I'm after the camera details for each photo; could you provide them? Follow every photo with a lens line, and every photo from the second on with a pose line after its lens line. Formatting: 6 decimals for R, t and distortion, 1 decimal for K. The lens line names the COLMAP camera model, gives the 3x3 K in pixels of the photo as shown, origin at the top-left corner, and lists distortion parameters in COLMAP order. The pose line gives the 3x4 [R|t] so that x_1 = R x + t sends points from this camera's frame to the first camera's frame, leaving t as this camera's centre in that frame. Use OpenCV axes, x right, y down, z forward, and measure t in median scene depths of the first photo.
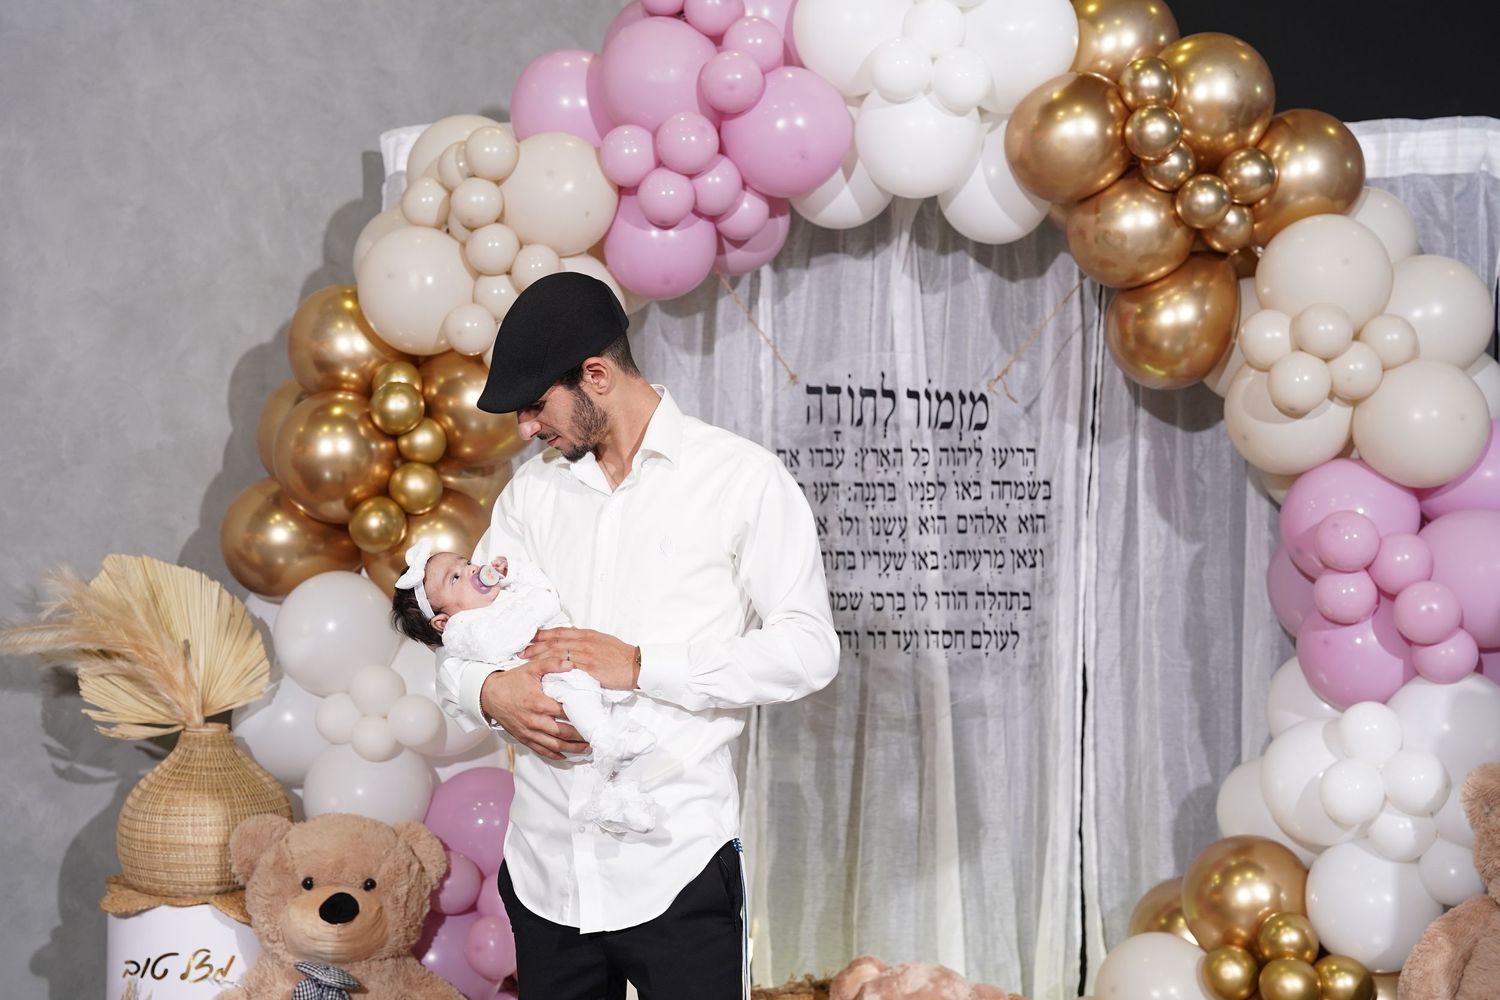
lens RADIAL K [[2092.4, 0, 750.0], [0, 2092.4, 500.0], [0, 0, 1]] dist [-0.141614, 1.122244]
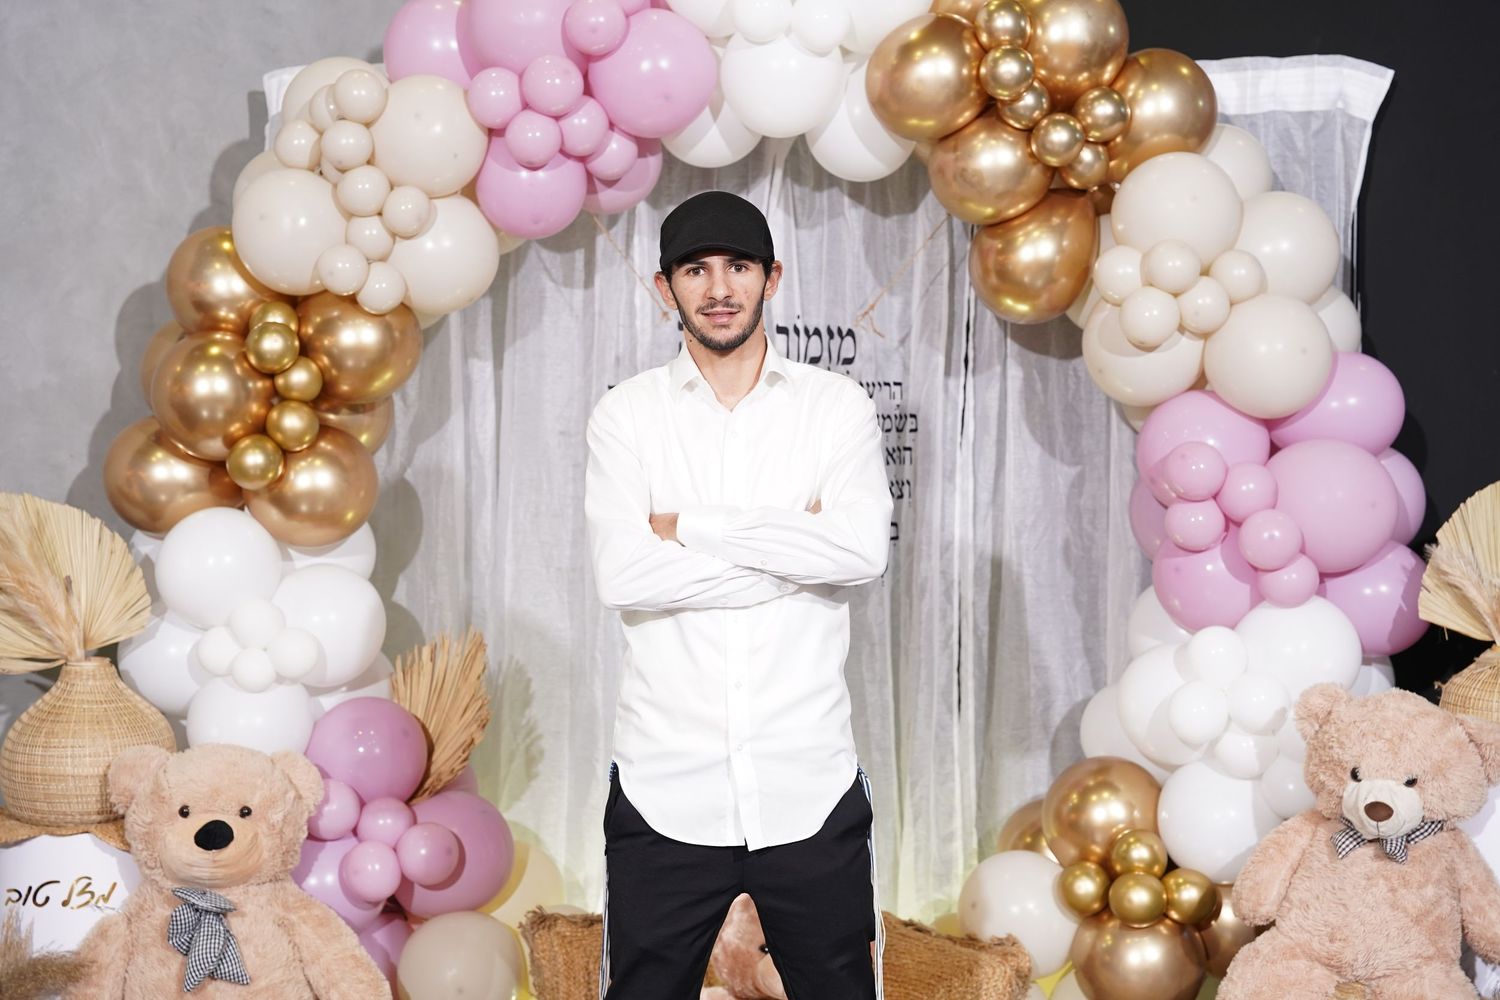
lens RADIAL K [[2092.4, 0, 750.0], [0, 2092.4, 500.0], [0, 0, 1]] dist [-0.141614, 1.122244]
pose [[0.999894, -0.007807, 0.012305, 0.051452], [0.007372, 0.999359, 0.035023, -0.003503], [-0.012571, -0.034928, 0.999311, -0.025501]]
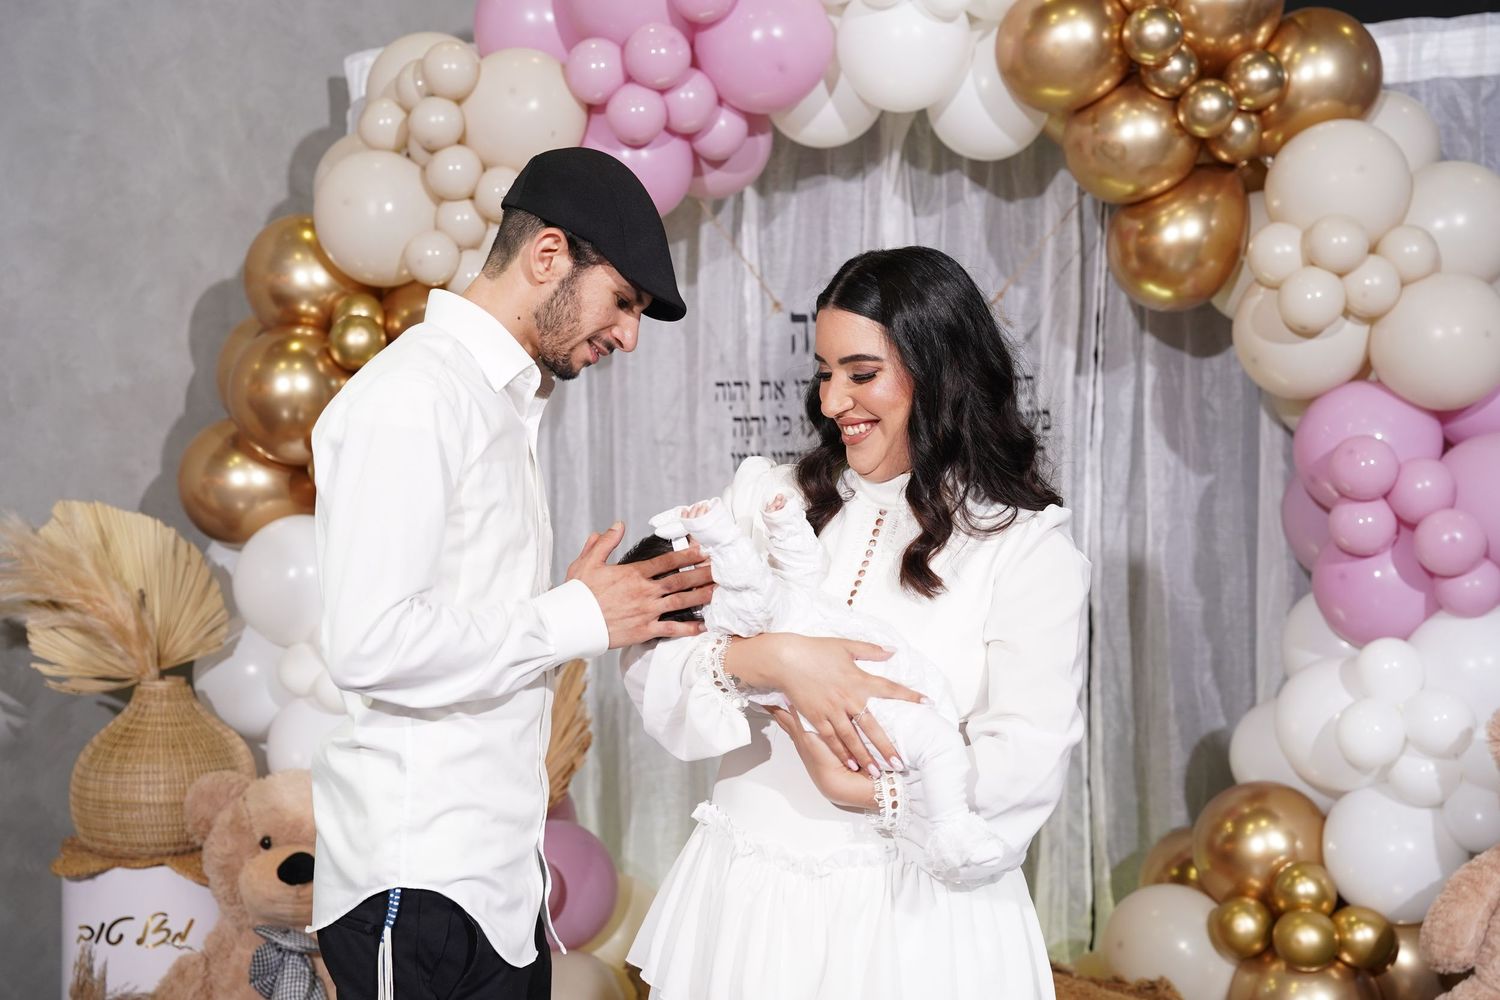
lens RADIAL K [[2092.4, 0, 750.0], [0, 2092.4, 500.0], [0, 0, 1]] dist [-0.141614, 1.122244]
pose [[0.999749, -0.013767, -0.017662, 0.025222], [0.014155, 0.999658, 0.021989, 0.009237], [0.017354, -0.022233, 0.999602, 0.053305]]
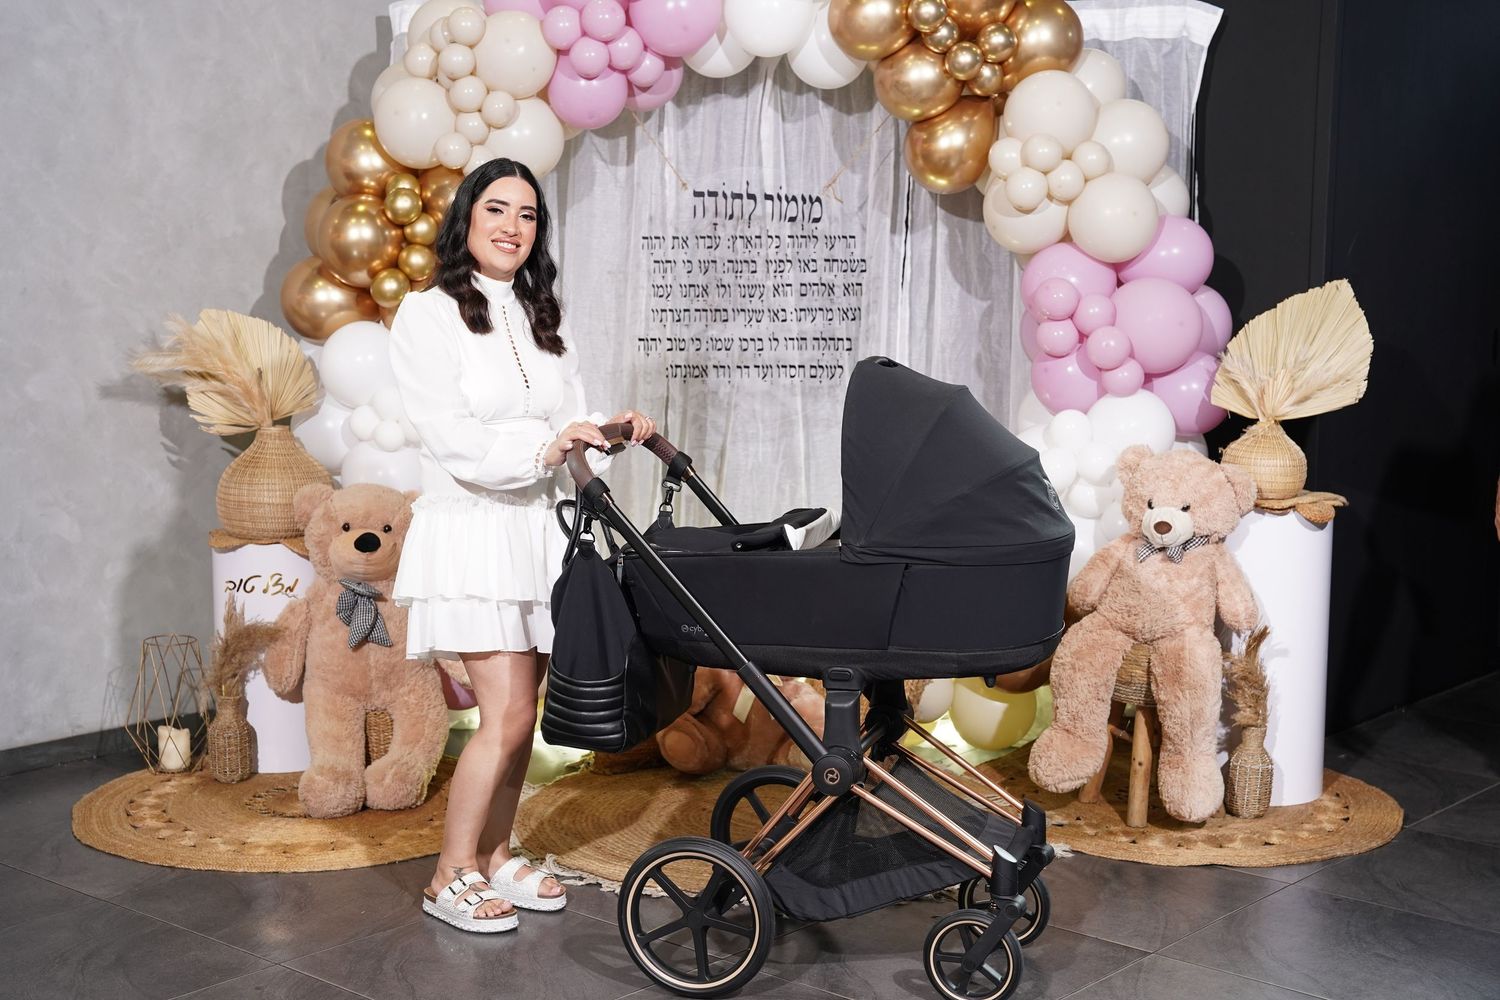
lens RADIAL K [[2092.4, 0, 750.0], [0, 2092.4, 500.0], [0, 0, 1]] dist [-0.141614, 1.122244]
pose [[0.999943, 0.002714, -0.010334, 0.084377], [-0.001797, 0.996149, 0.087661, 0.031015], [0.010532, -0.087637, 0.996097, -0.440274]]
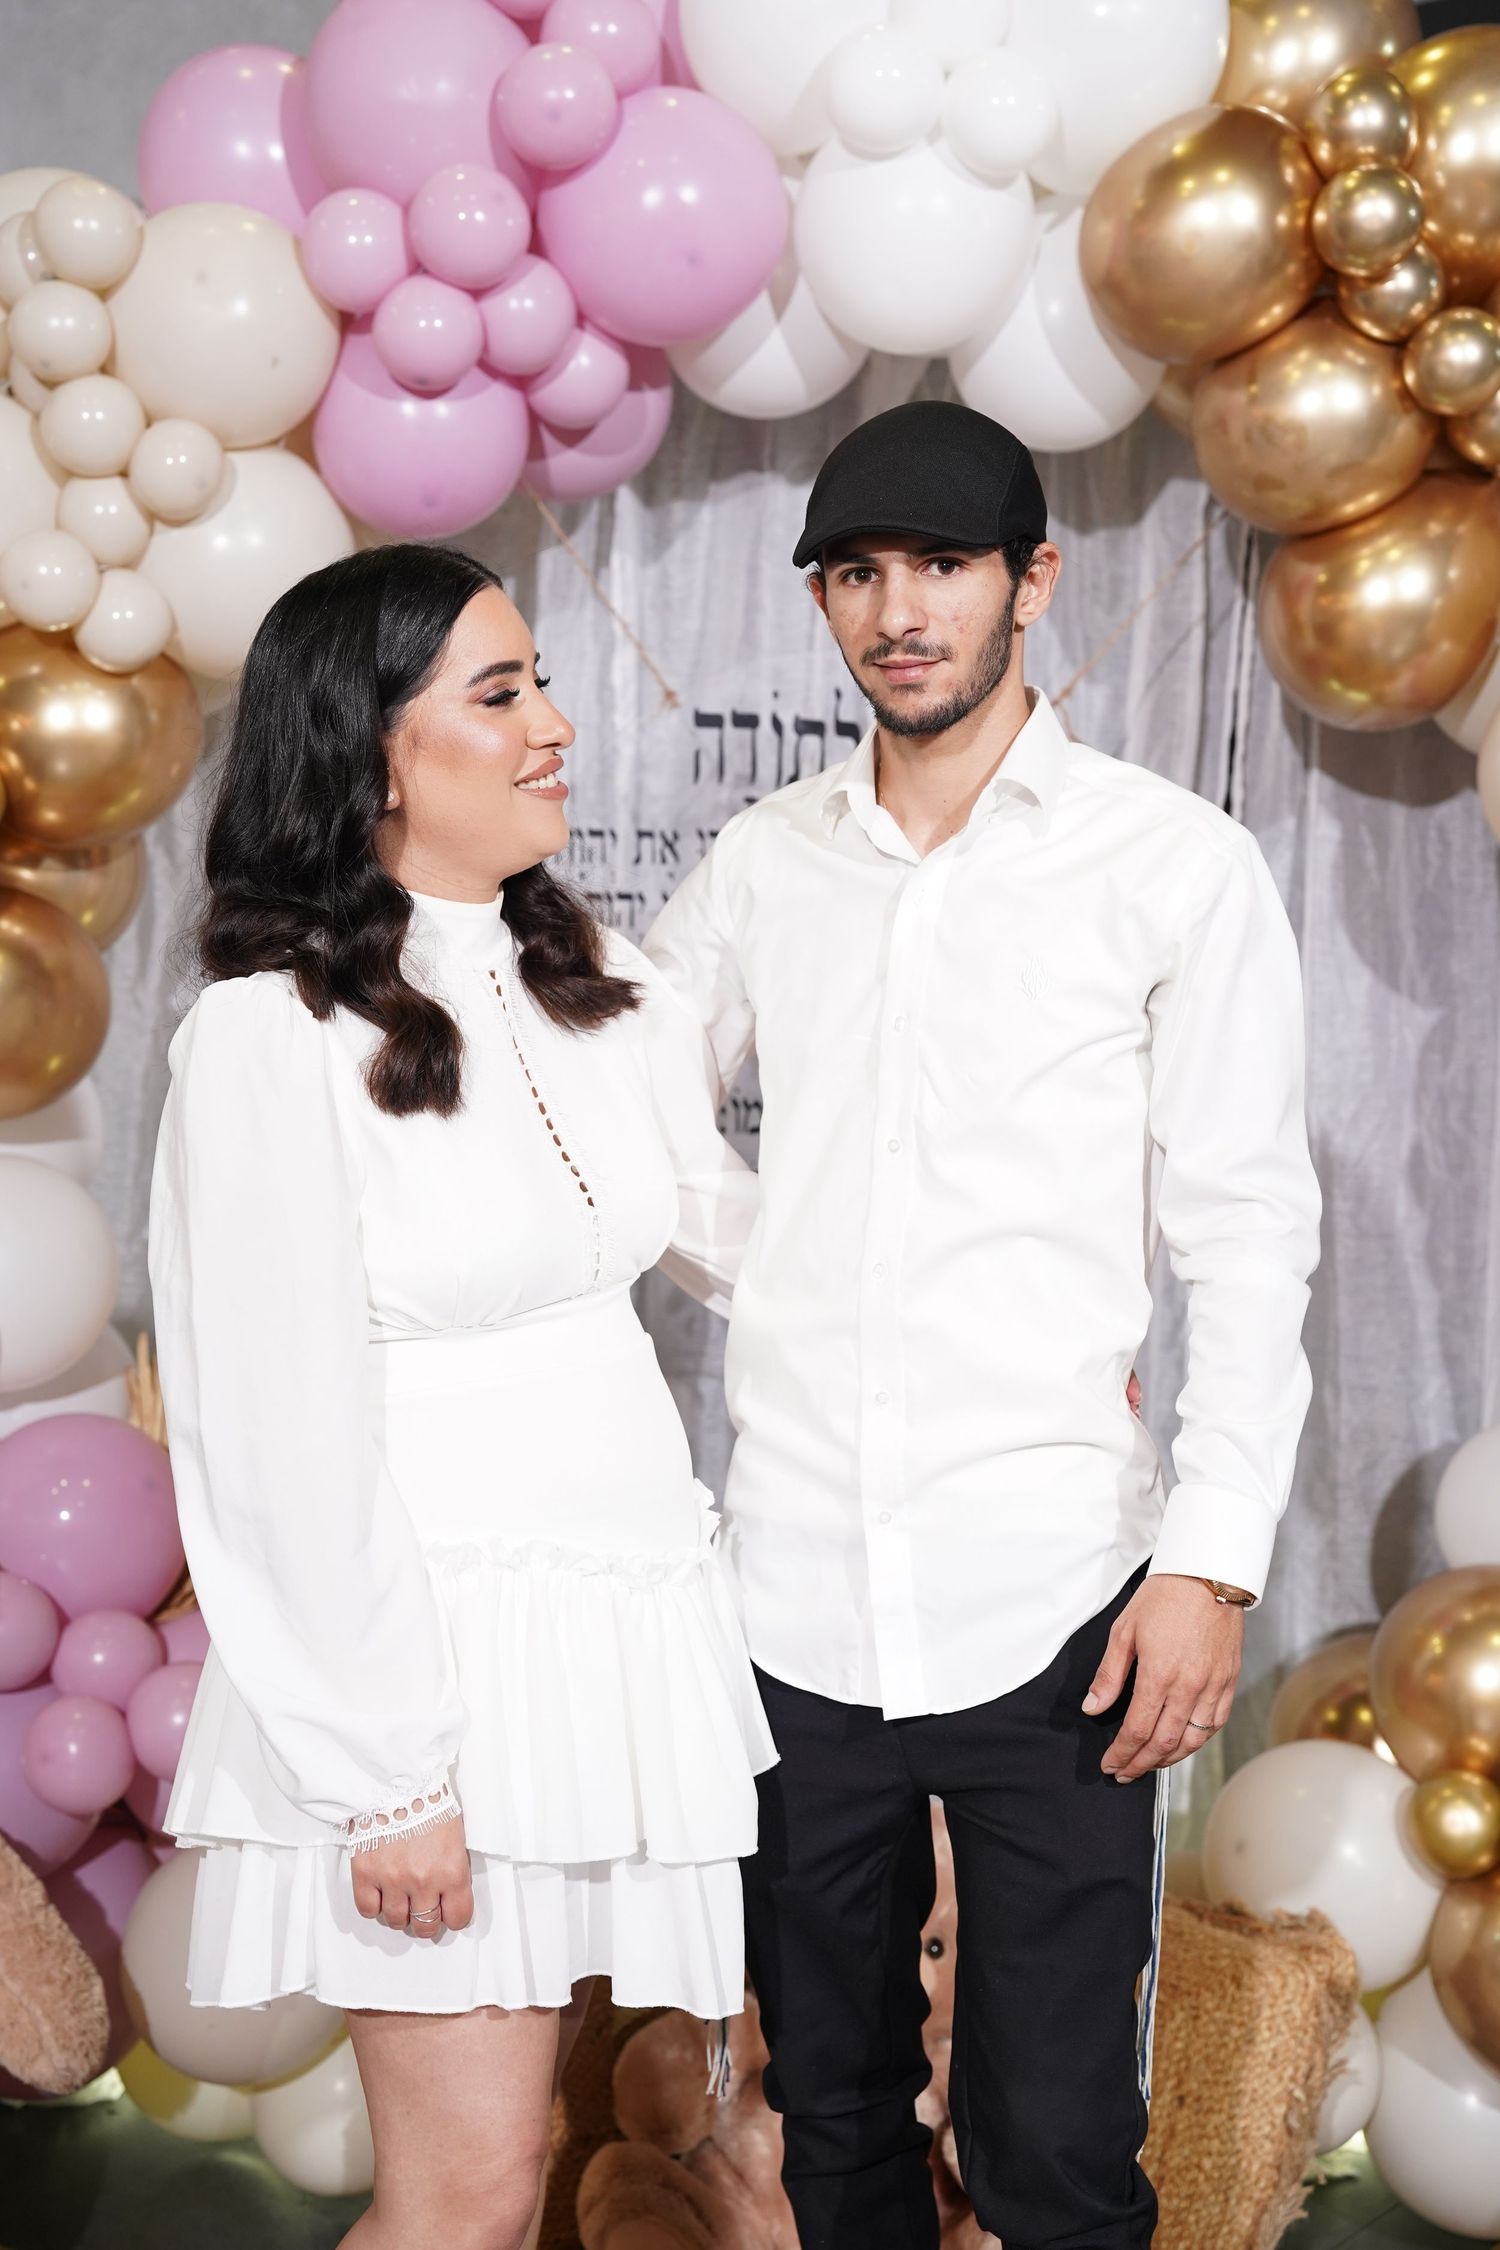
lens RADIAL K [[3138.6, 0, 739.0], [0, 3138.6, 1138.5], [0, 0, 1]] dist [-0.141614, 1.122244]
pose [[0.999538, 0.019436, 0.023357, 0.022911], [-0.020551, 0.998612, 0.048492, 0.016086], [-0.022382, -0.048950, 0.998550, 0.206555]]
